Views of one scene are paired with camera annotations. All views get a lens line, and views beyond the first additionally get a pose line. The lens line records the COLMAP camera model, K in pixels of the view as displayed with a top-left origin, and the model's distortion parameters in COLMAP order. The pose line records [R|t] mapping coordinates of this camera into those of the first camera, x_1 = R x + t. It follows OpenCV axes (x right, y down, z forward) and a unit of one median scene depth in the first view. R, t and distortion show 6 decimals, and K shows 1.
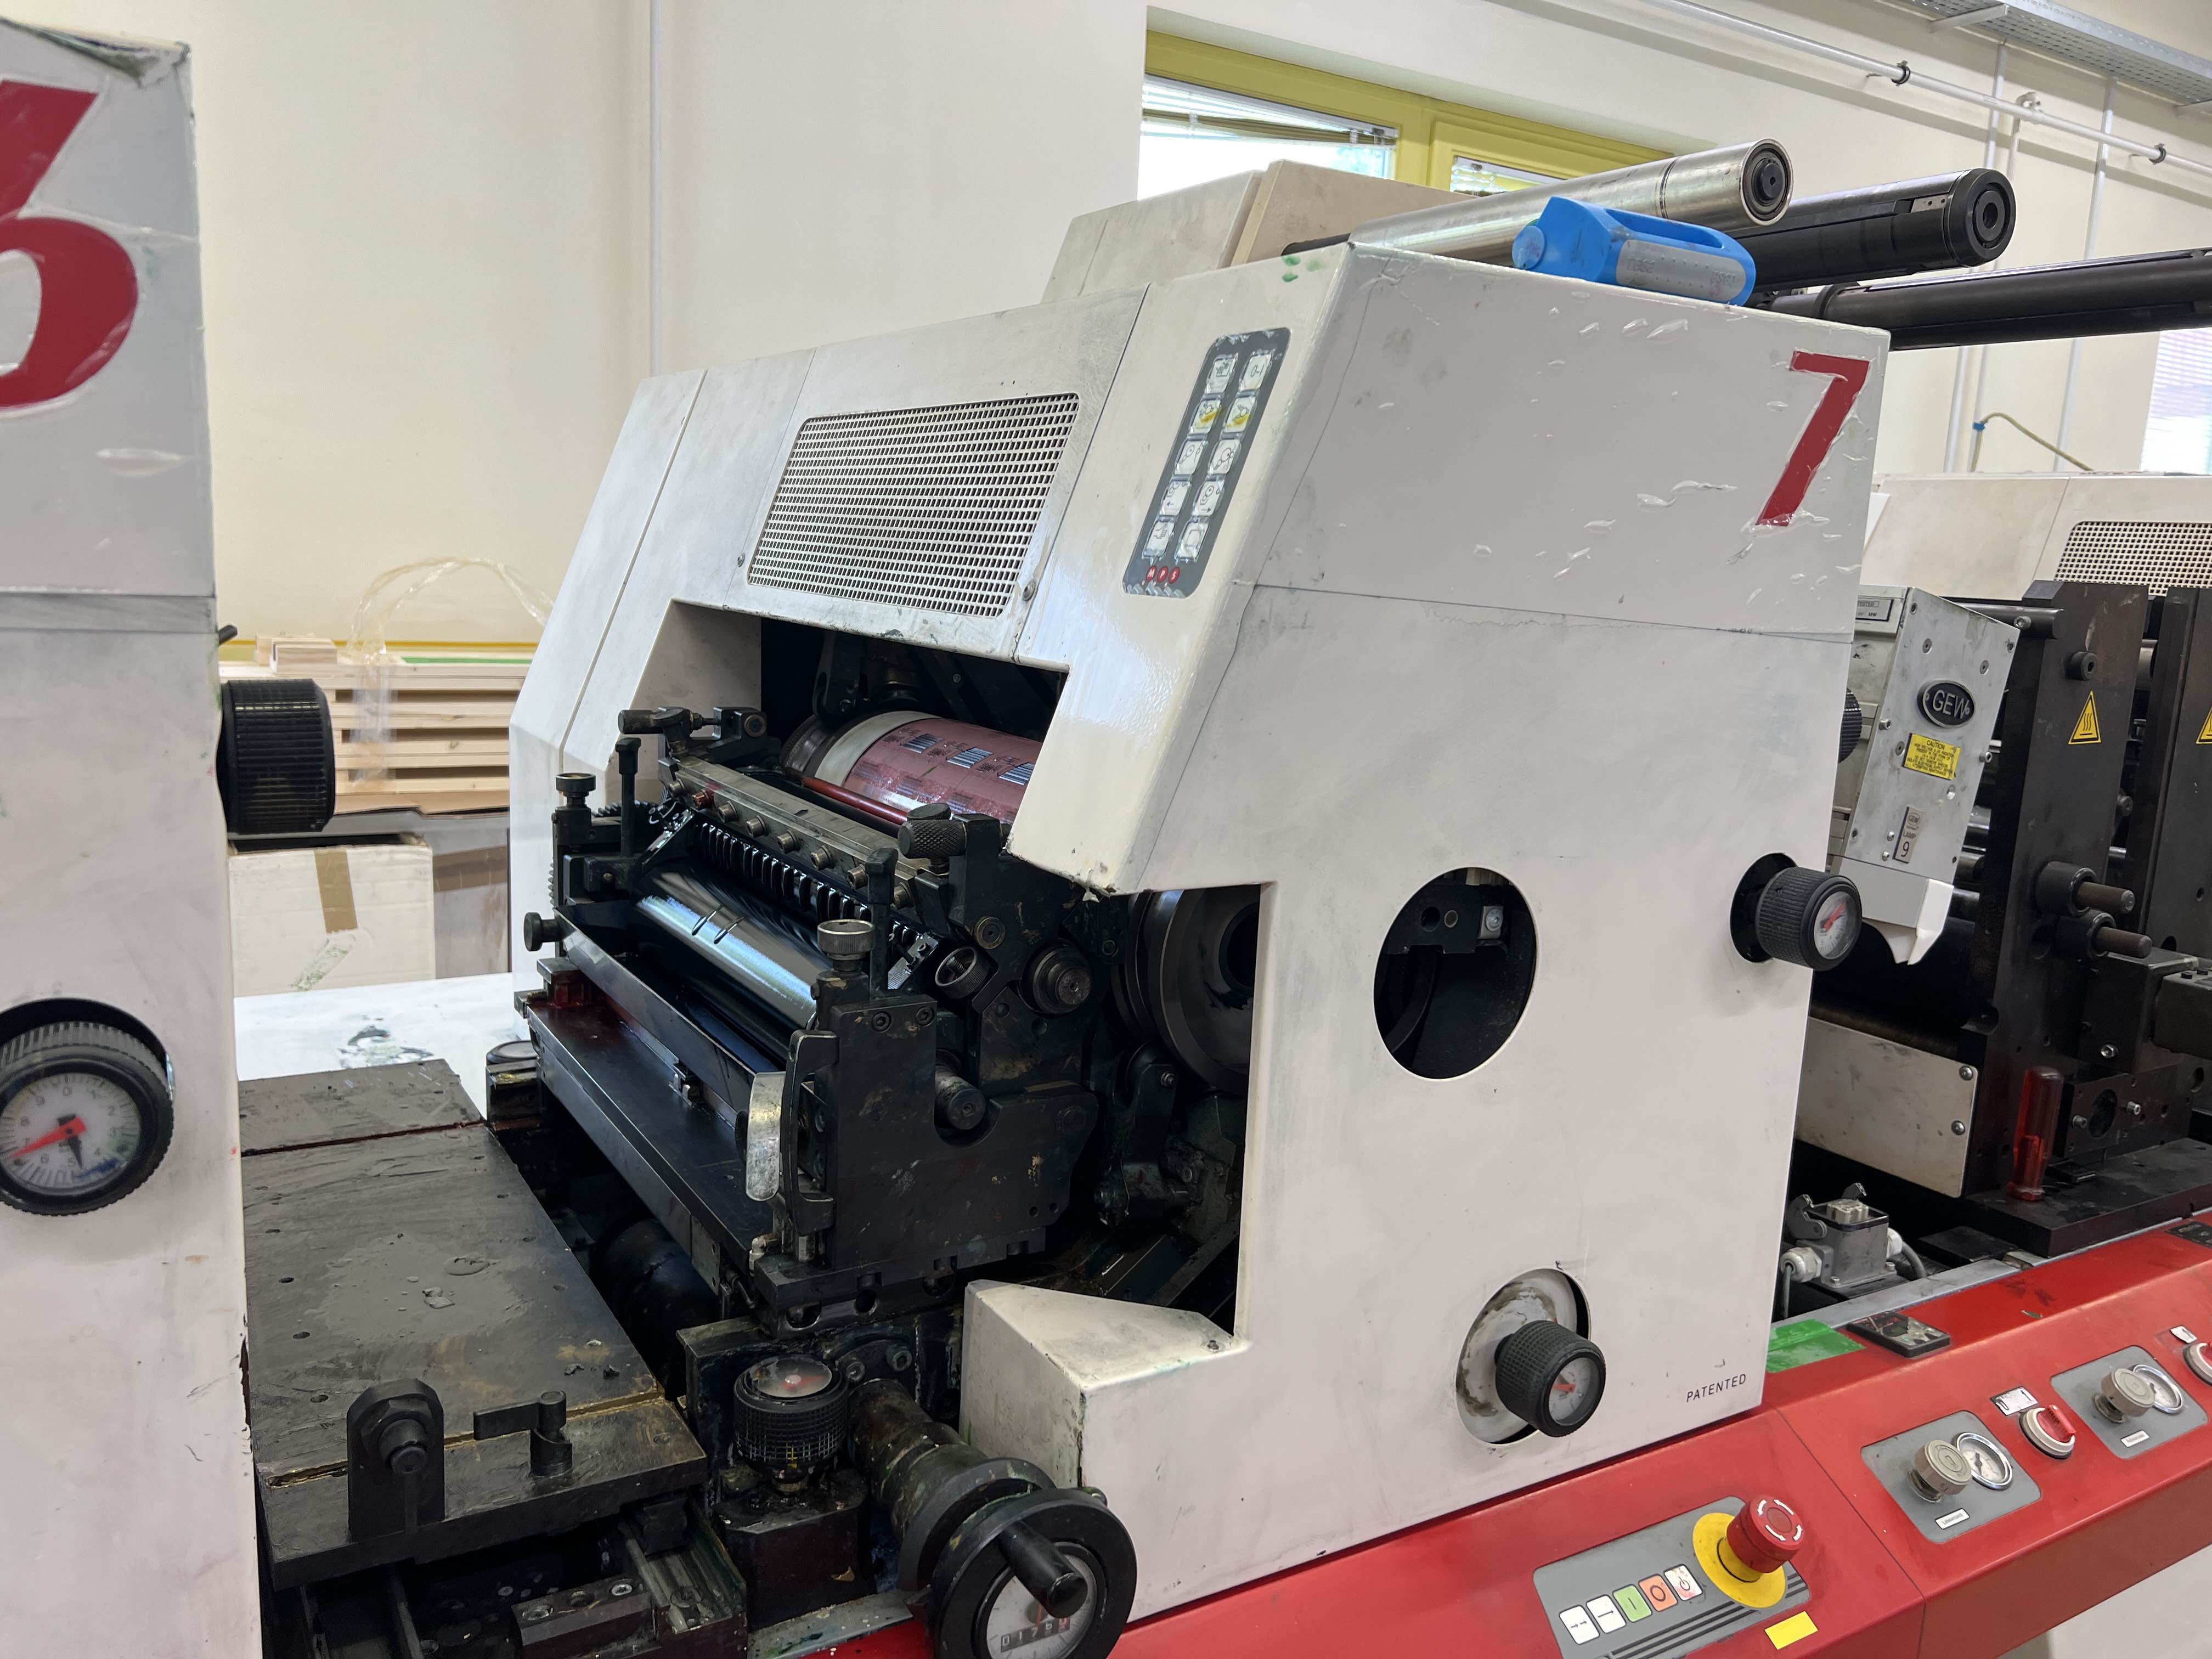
lens RADIAL K [[1659.4, 0, 1110.0], [0, 1659.4, 821.7], [0, 0, 1]] dist [0.051505, -0.065532]
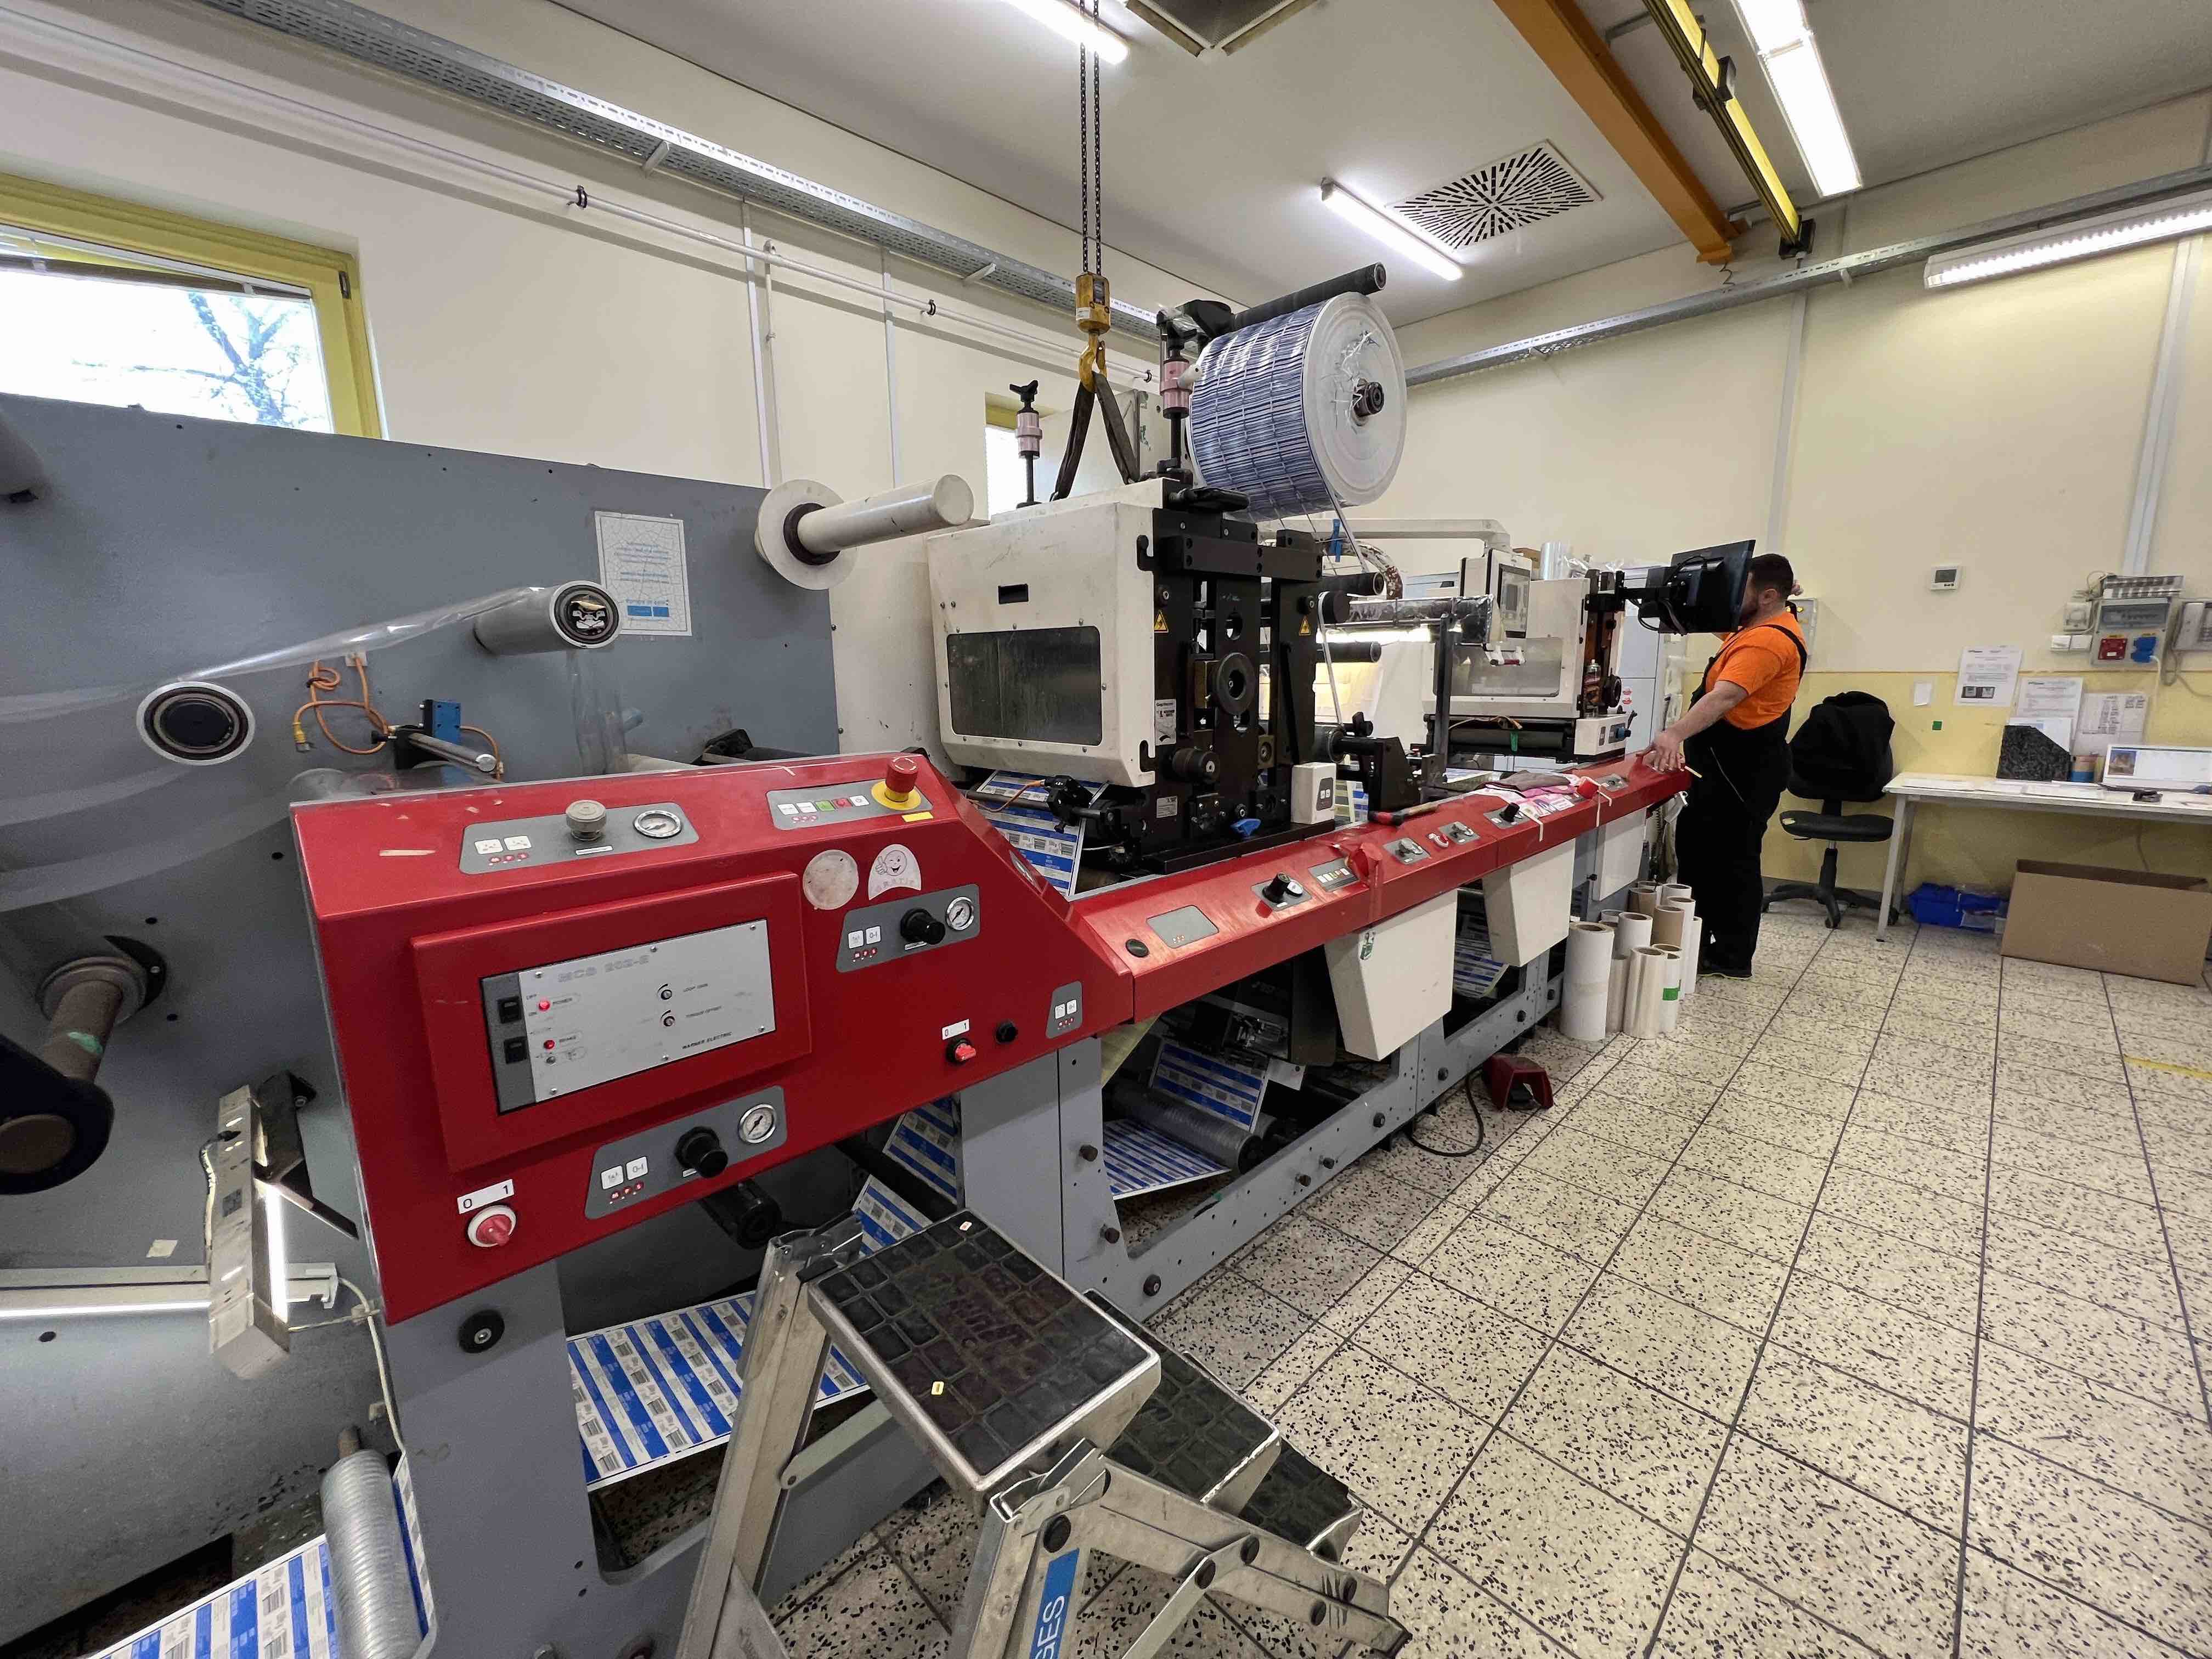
lens RADIAL K [[874.8, 0, 1095.2], [0, 874.8, 830.0], [0, 0, 1]] dist [0.000618, -0.000206]
pose [[0.974587, -0.101037, 0.199930, 0.815988], [0.096609, 0.994814, 0.031808, 0.018940], [-0.202107, -0.011685, 0.979294, 0.388712]]
